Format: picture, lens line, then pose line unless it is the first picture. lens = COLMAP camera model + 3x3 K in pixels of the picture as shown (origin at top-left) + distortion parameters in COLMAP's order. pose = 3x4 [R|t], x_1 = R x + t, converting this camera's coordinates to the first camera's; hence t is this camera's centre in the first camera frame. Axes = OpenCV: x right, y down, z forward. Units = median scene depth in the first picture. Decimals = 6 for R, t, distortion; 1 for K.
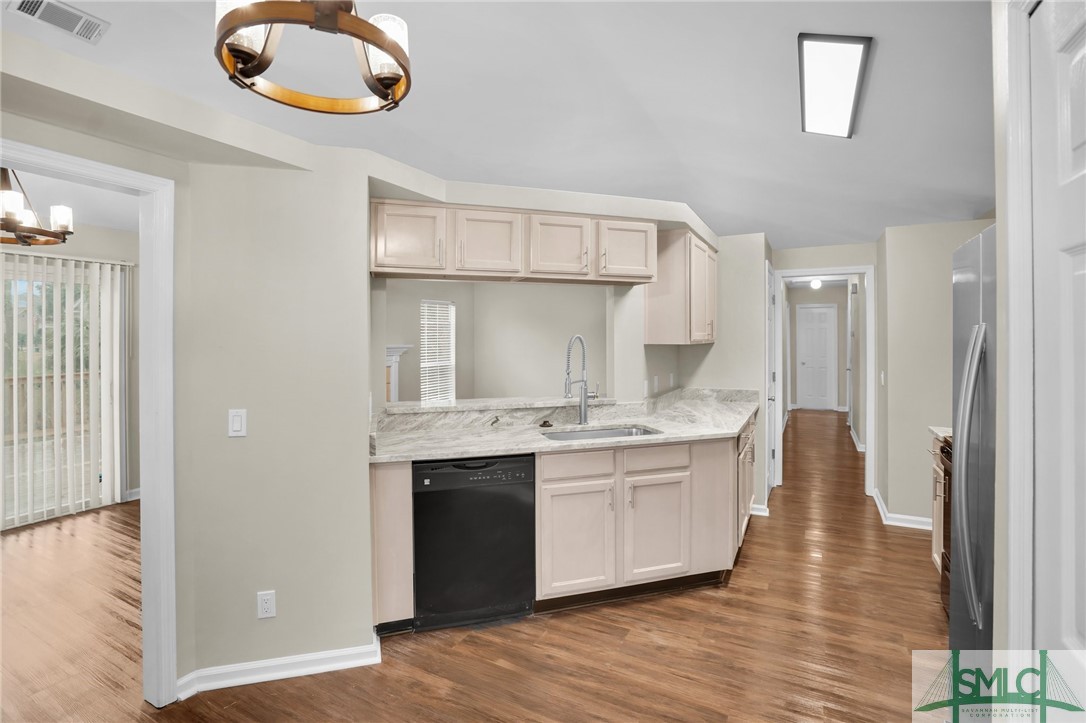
lens RADIAL K [[508.5, 0, 546.8], [0, 508.5, 339.2], [0, 0, 1]] dist [-0.045110, 0.009136]
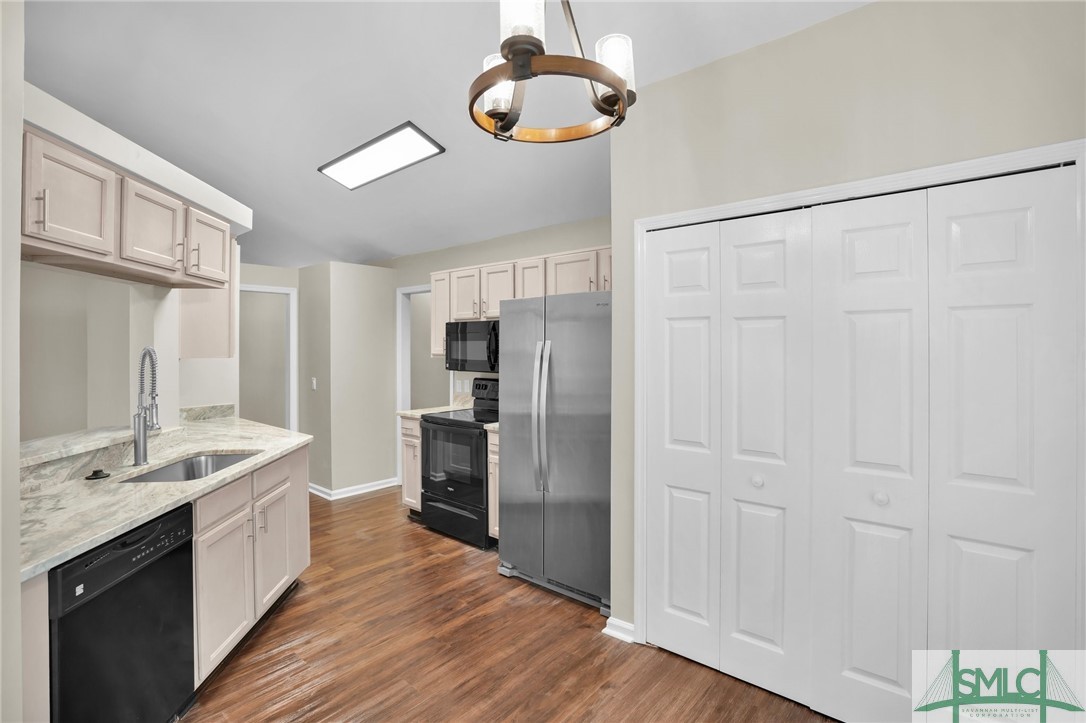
lens RADIAL K [[508.5, 0, 543.5], [0, 508.5, 350.1], [0, 0, 1]] dist [-0.045110, 0.009136]
pose [[0.214489, -0.002933, 0.976722, -0.615969], [0.009269, 0.999957, 0.000967, 0.001055], [-0.976683, 0.008846, 0.214506, 0.298518]]
